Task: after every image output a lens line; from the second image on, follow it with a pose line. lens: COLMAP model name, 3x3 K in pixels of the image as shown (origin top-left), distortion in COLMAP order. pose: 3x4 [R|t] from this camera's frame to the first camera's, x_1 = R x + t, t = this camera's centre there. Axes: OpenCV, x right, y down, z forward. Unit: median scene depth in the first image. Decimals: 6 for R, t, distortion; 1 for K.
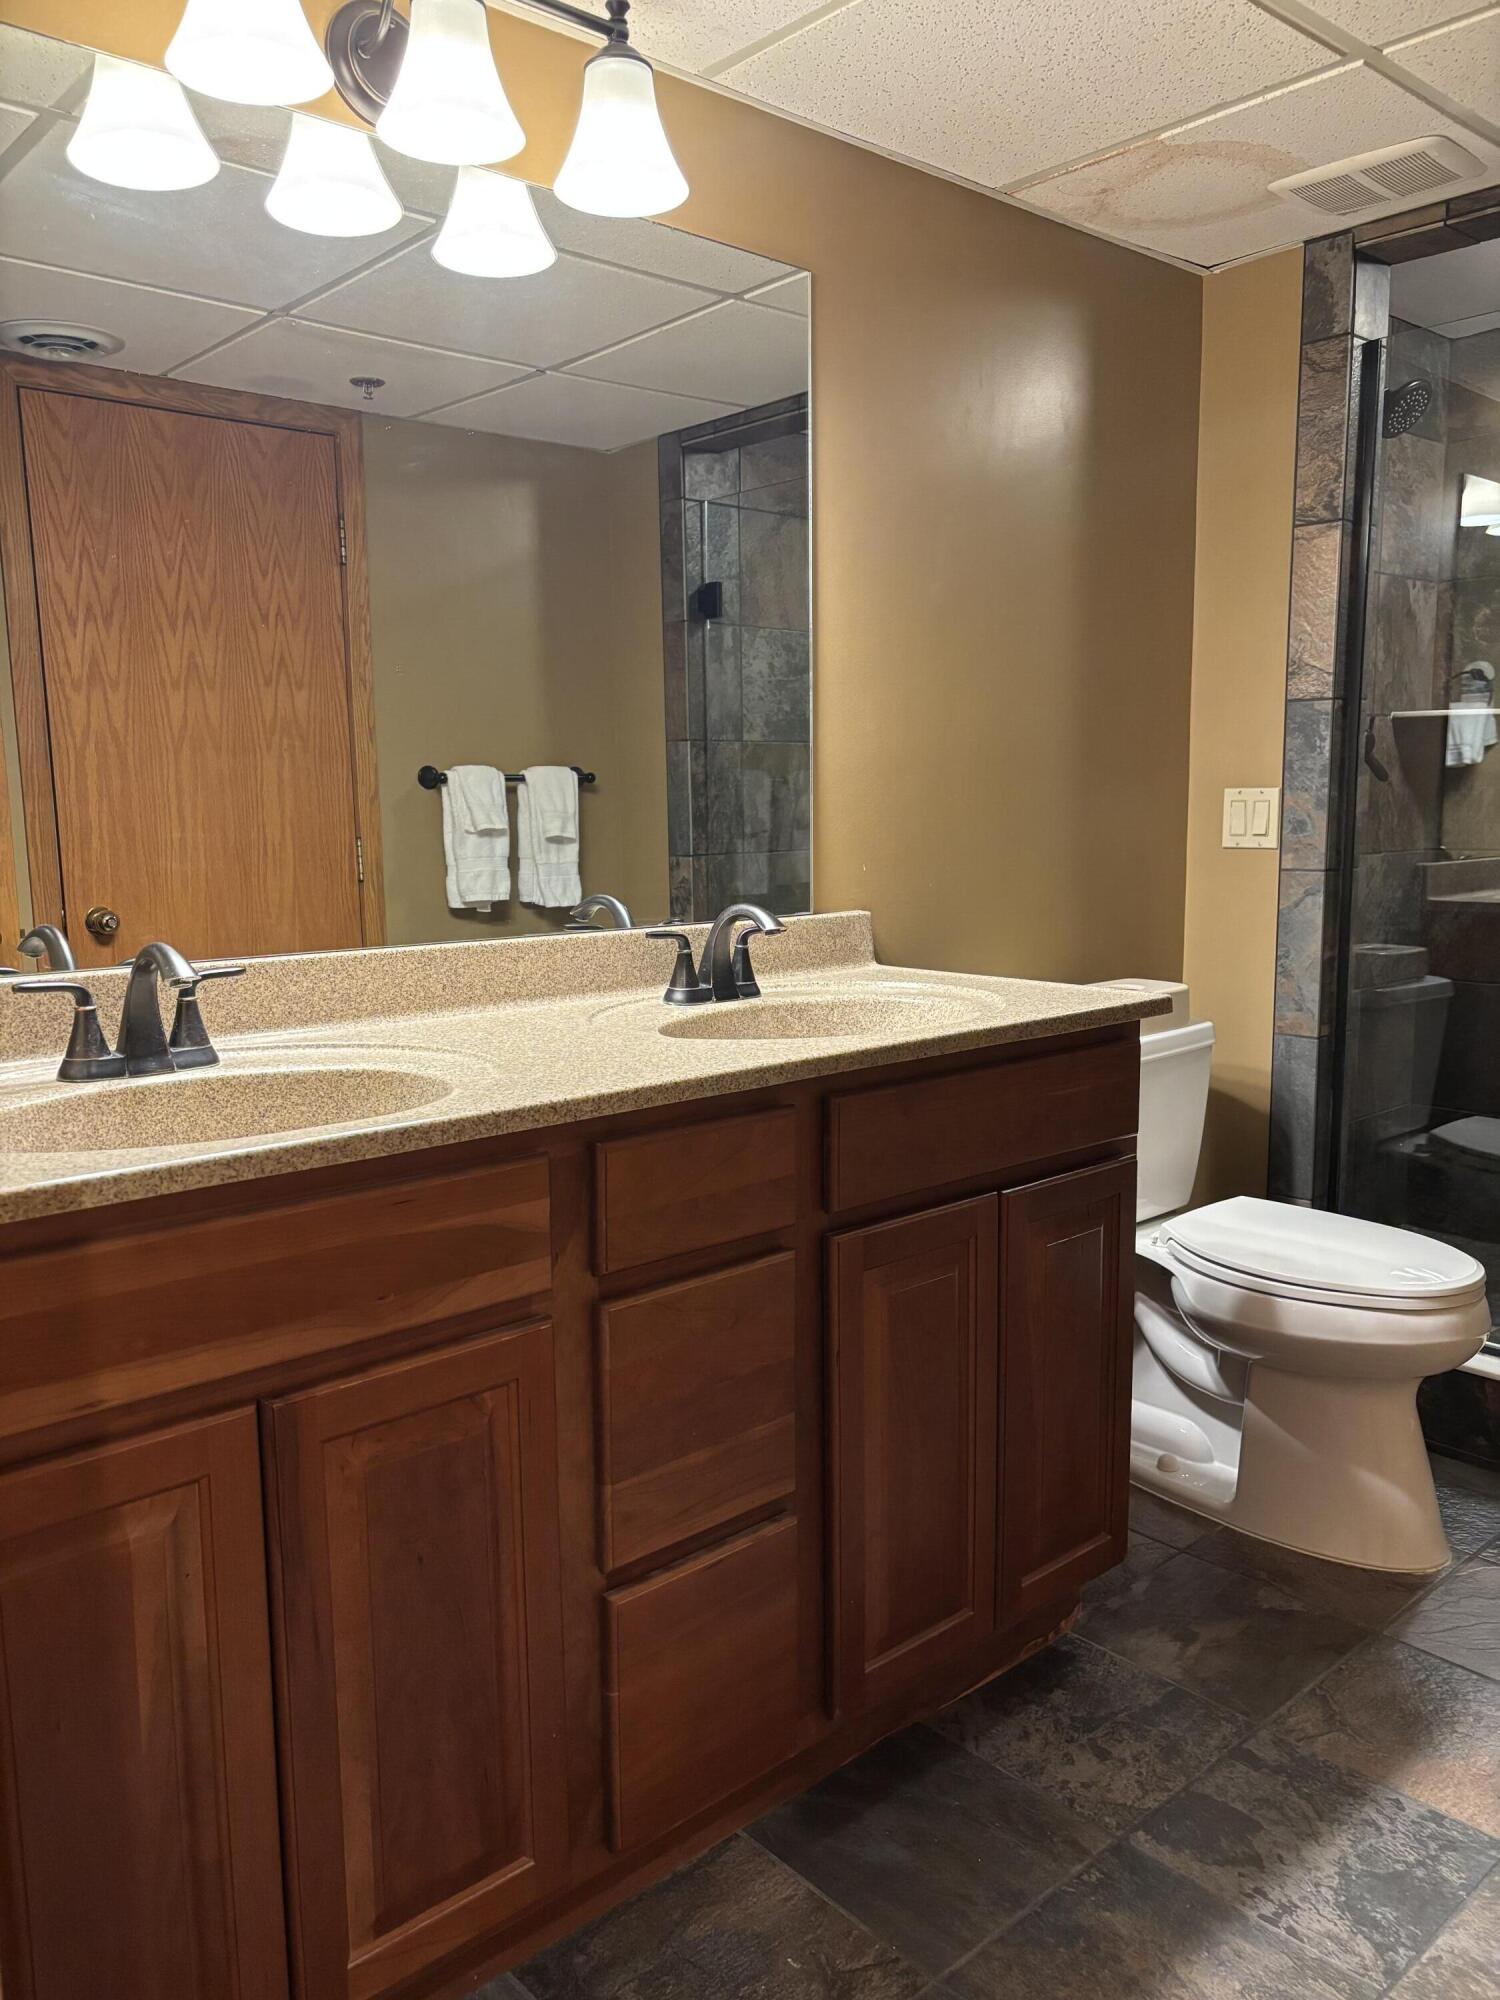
lens RADIAL K [[1509.9, 0, 748.1], [0, 1509.9, 1020.9], [0, 0, 1]] dist [0.043098, -0.044372]
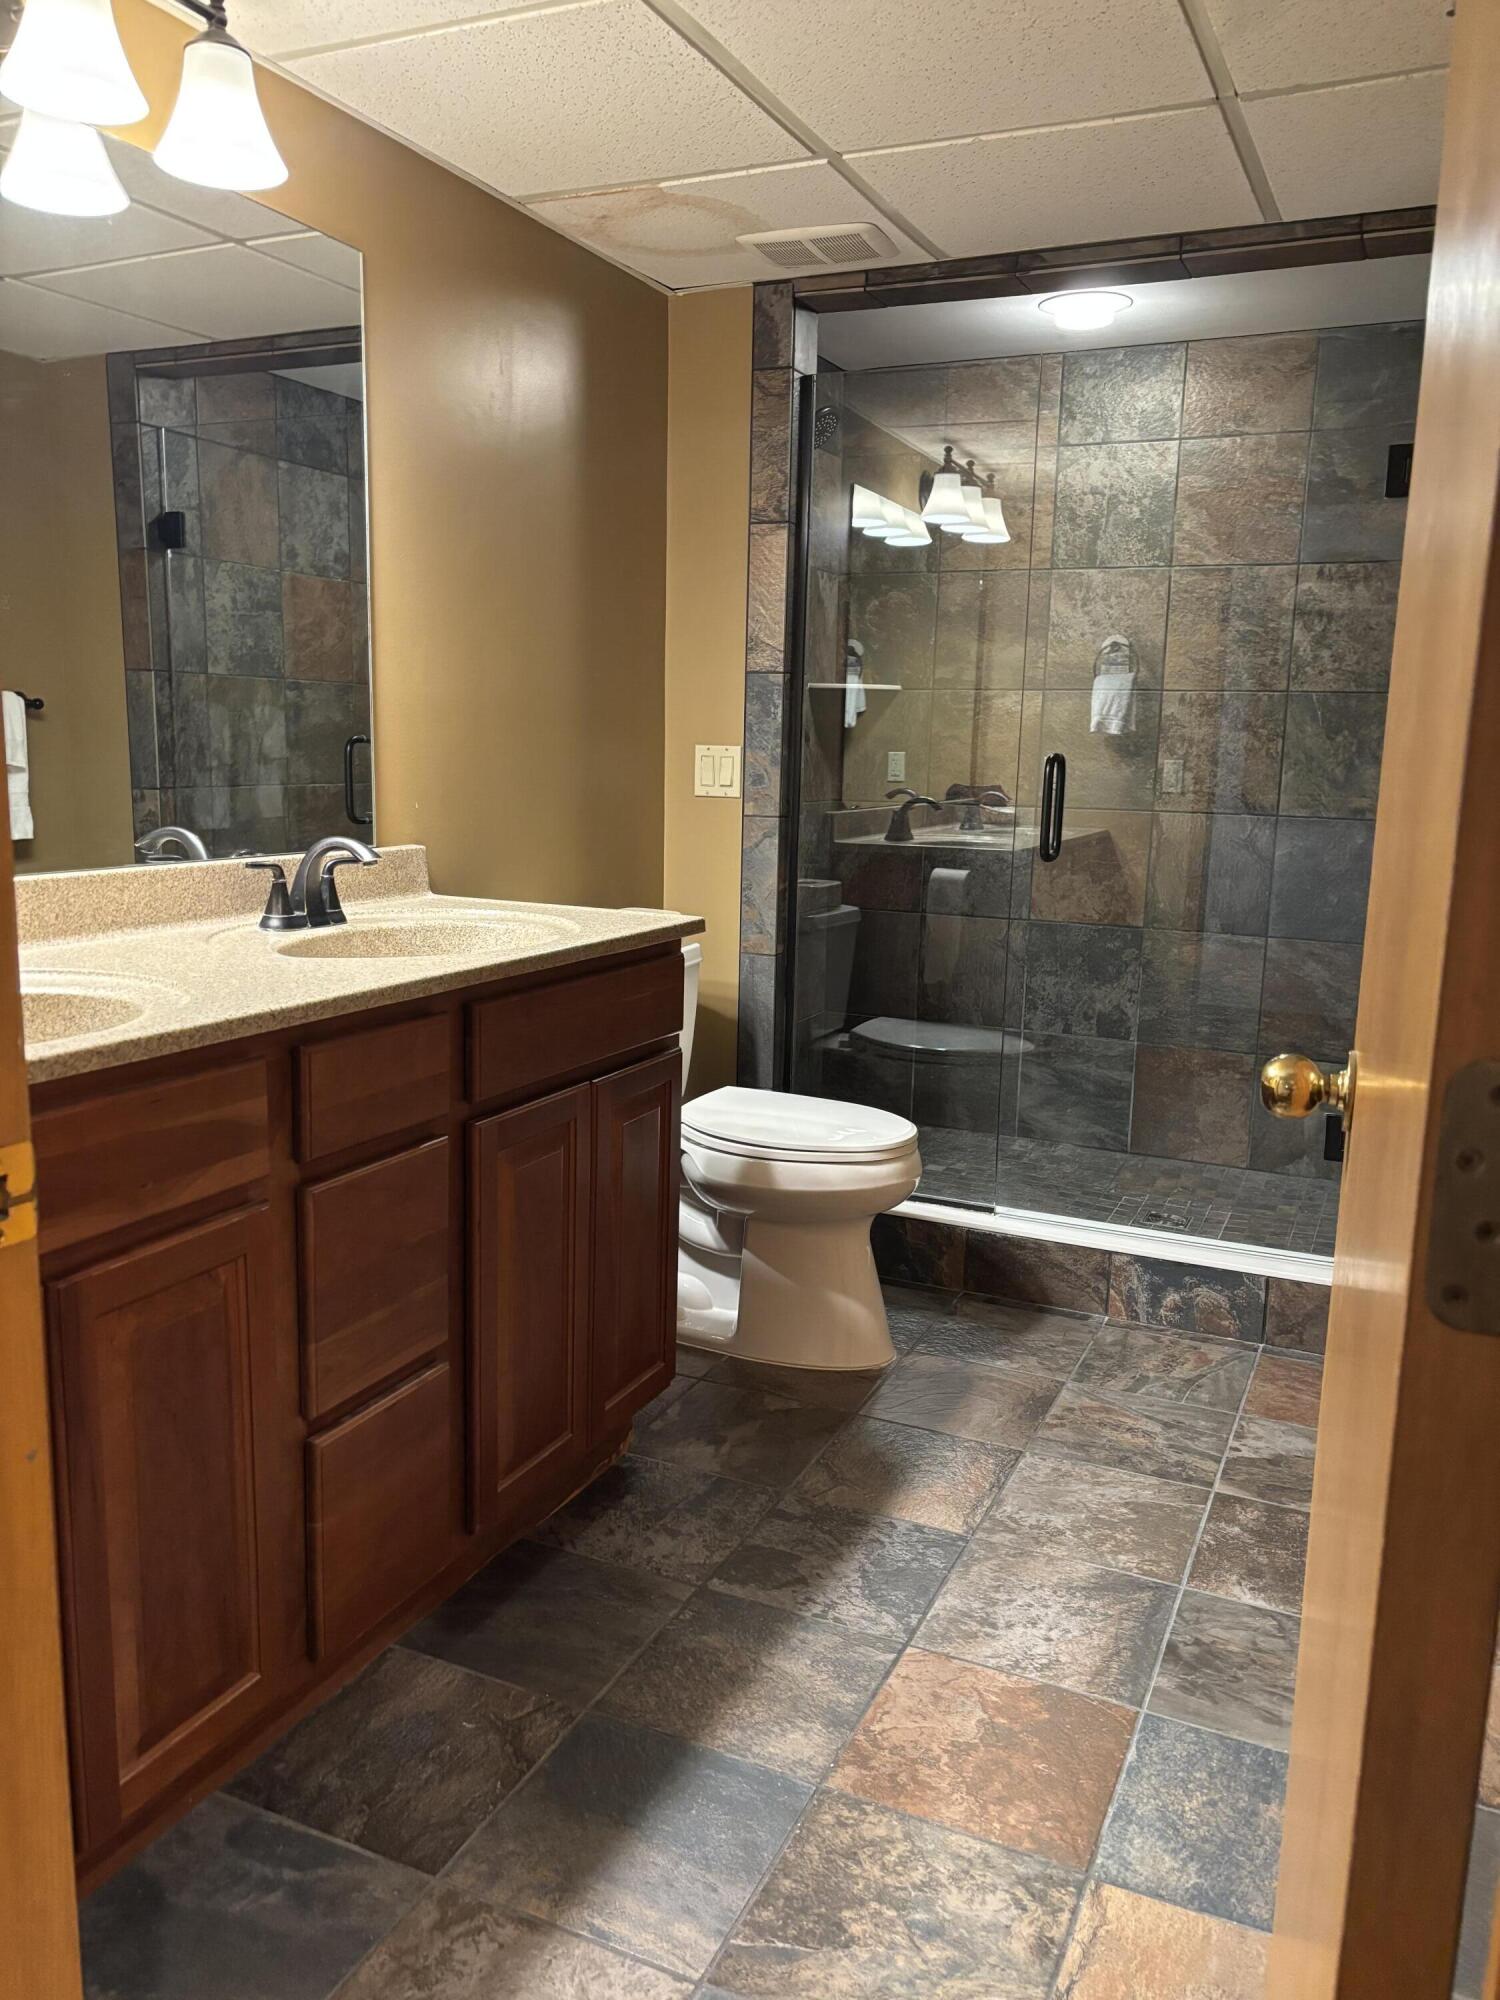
lens RADIAL K [[1509.9, 0, 737.6], [0, 1509.9, 1015.2], [0, 0, 1]] dist [0.043098, -0.044372]
pose [[0.919205, -0.037236, 0.392014, -0.160702], [0.023261, 0.998915, 0.040339, 0.012366], [-0.393091, -0.027961, 0.919074, -0.119364]]
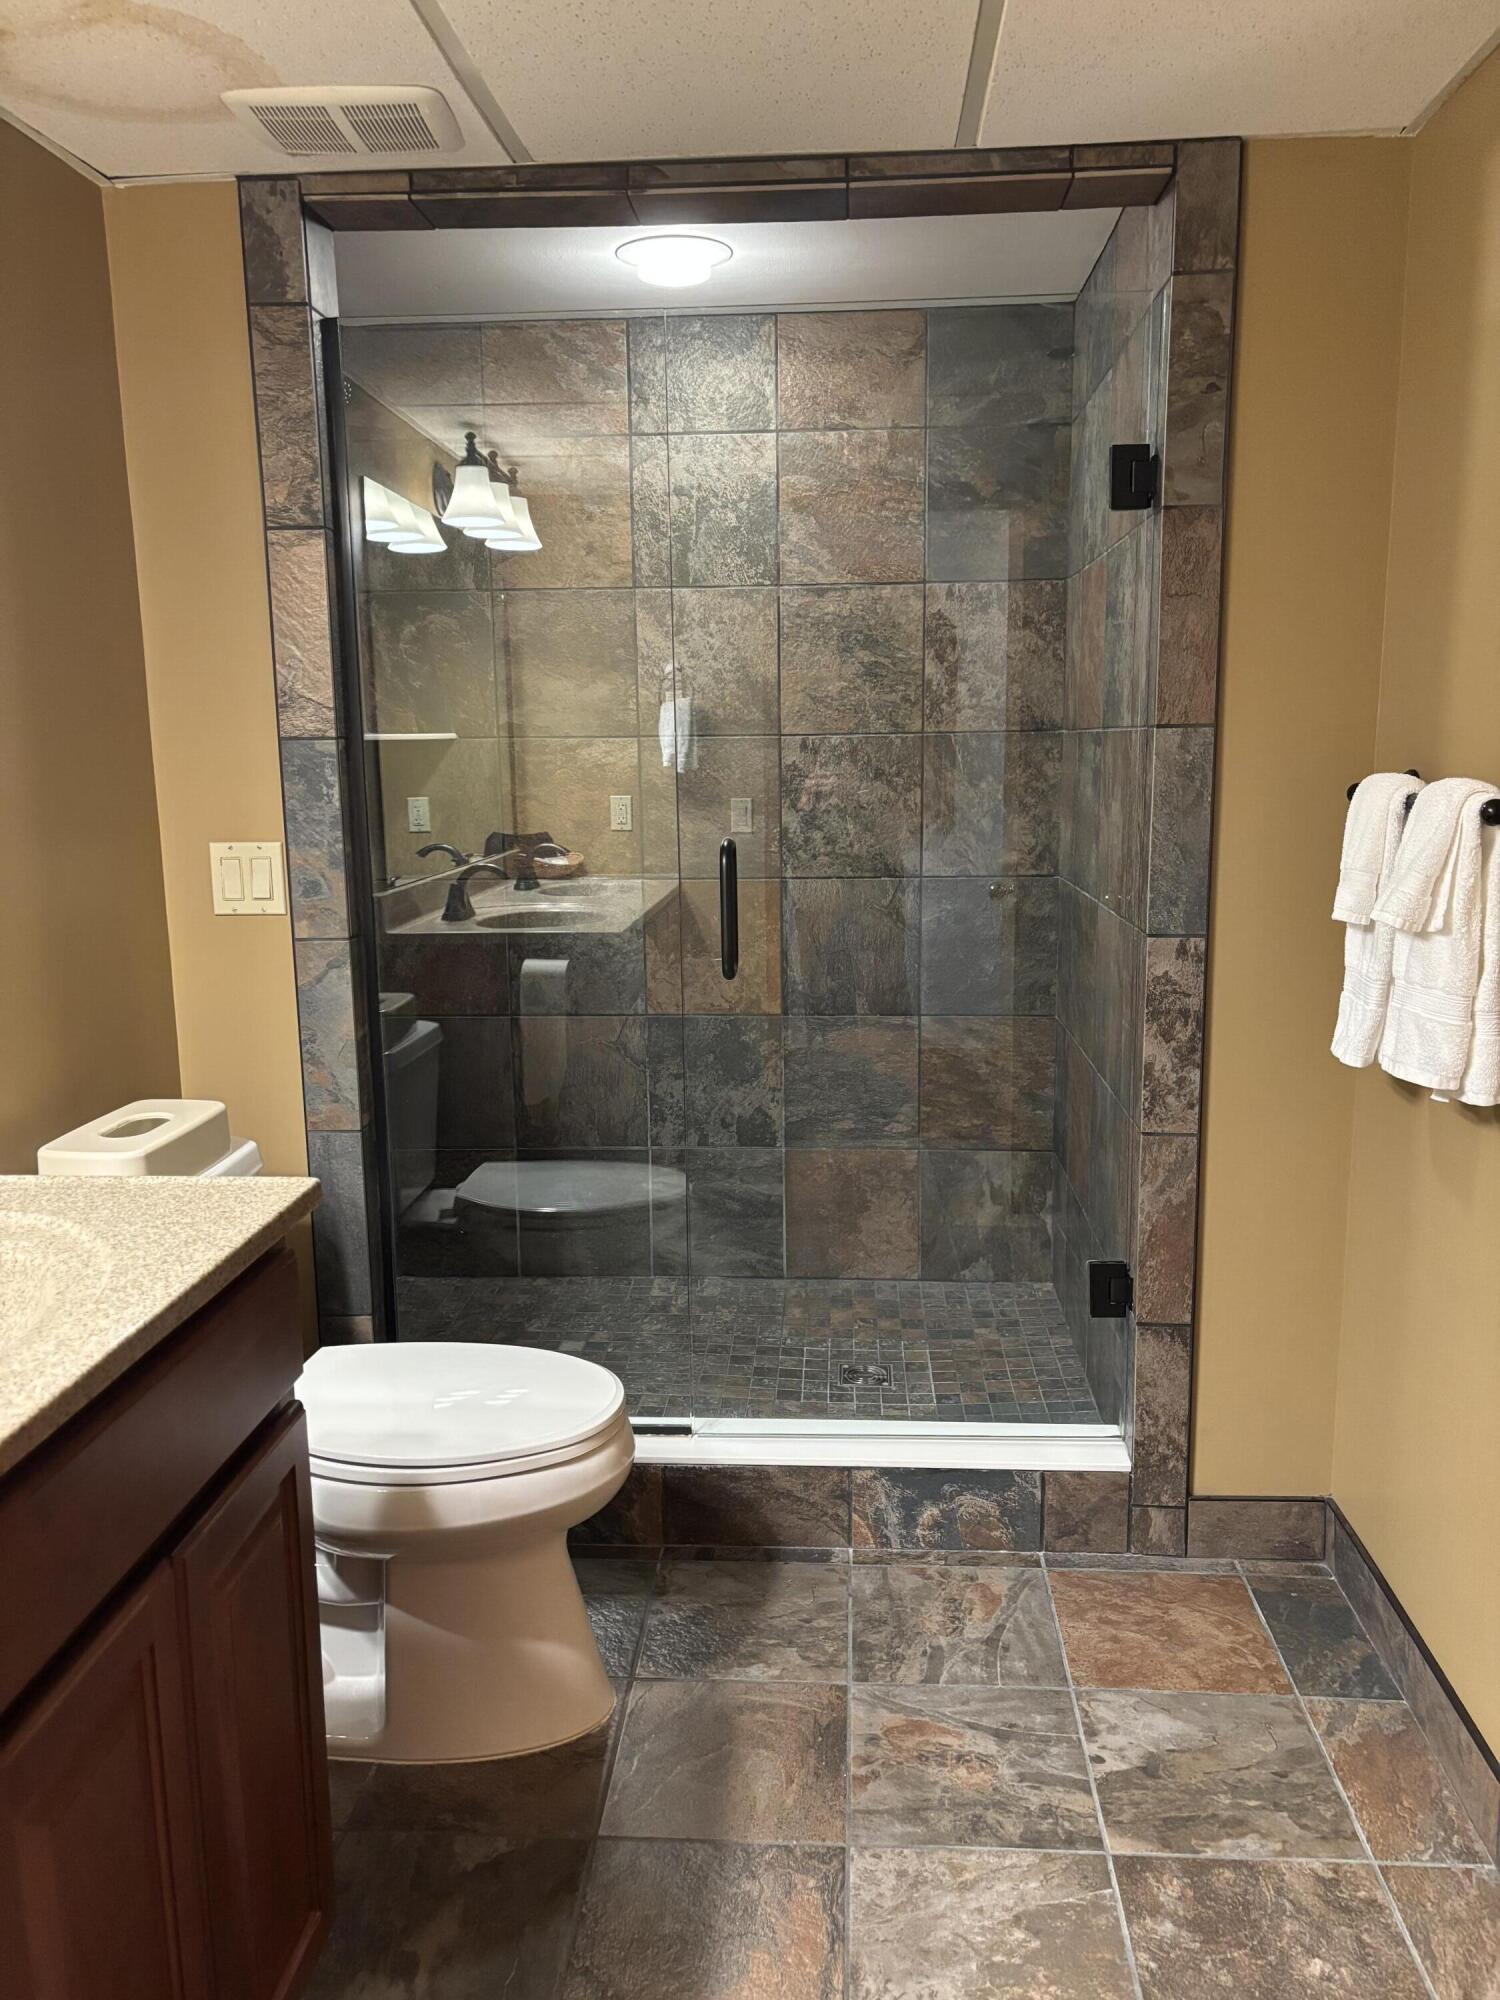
lens RADIAL K [[1509.9, 0, 750.2], [0, 1509.9, 1011.3], [0, 0, 1]] dist [0.043098, -0.044372]
pose [[0.715397, -0.121052, 0.688152, -0.064564], [0.106660, 0.992255, 0.063664, -0.112309], [-0.690529, 0.027854, 0.722768, 0.288607]]
